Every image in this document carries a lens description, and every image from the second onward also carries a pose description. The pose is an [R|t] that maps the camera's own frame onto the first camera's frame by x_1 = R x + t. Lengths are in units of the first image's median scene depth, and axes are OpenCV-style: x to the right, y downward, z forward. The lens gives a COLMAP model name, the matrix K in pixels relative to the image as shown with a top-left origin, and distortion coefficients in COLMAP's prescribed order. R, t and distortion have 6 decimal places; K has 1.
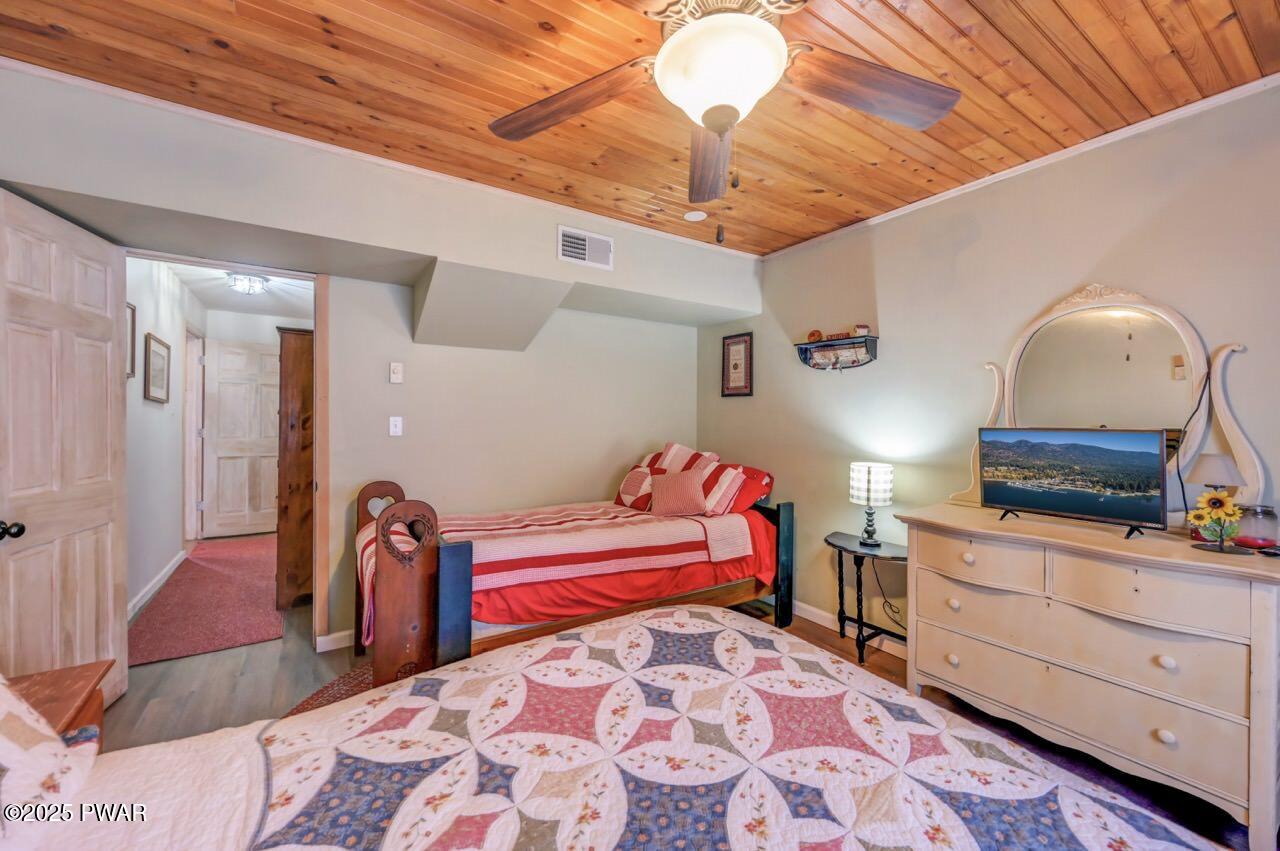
lens RADIAL K [[505.7, 0, 639.7], [0, 505.7, 420.6], [0, 0, 1]] dist [-0.001848, 0.000991]
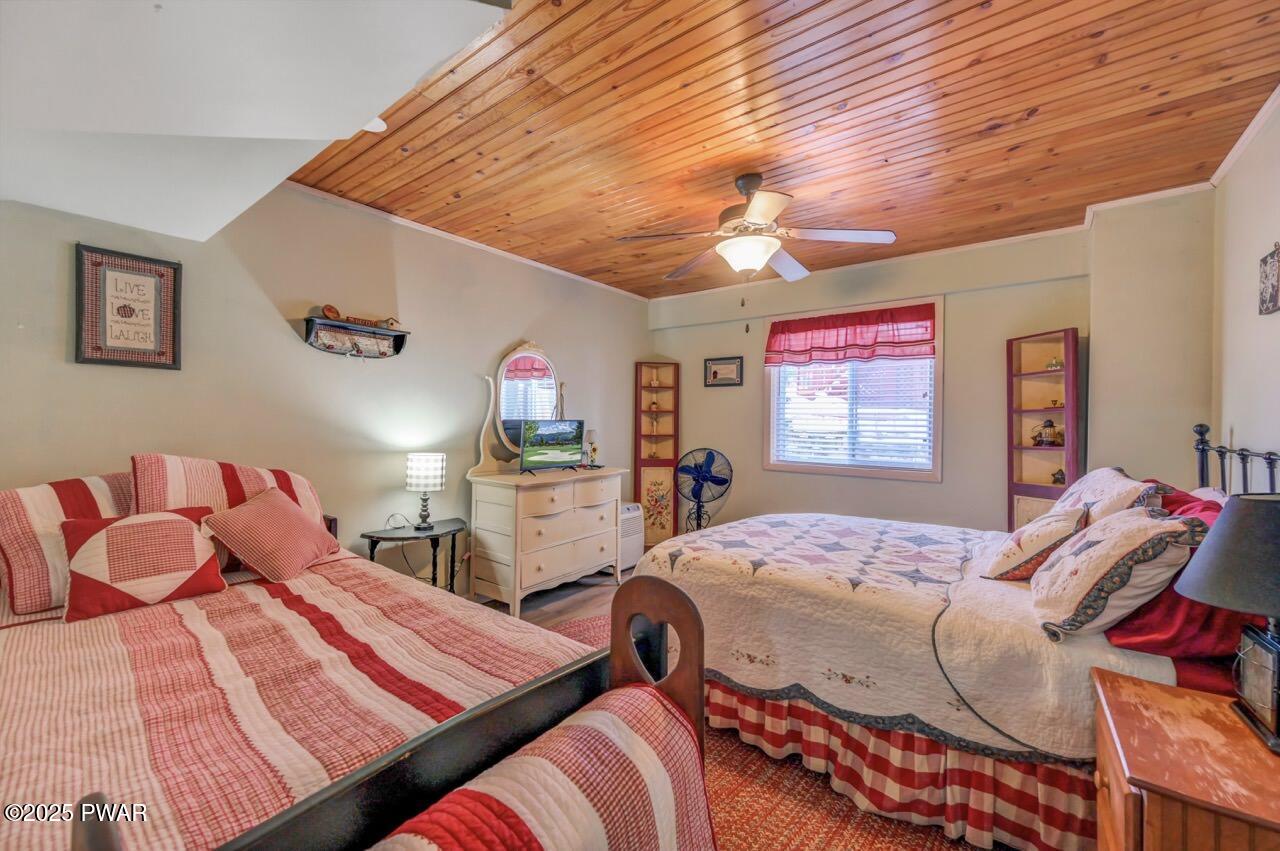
lens RADIAL K [[505.7, 0, 643.4], [0, 505.7, 422.6], [0, 0, 1]] dist [-0.001848, 0.000991]
pose [[-0.323664, -0.018300, 0.945995, -0.723934], [-0.018210, 0.999748, 0.013110, -0.005098], [-0.945997, -0.012983, -0.323916, 0.908121]]
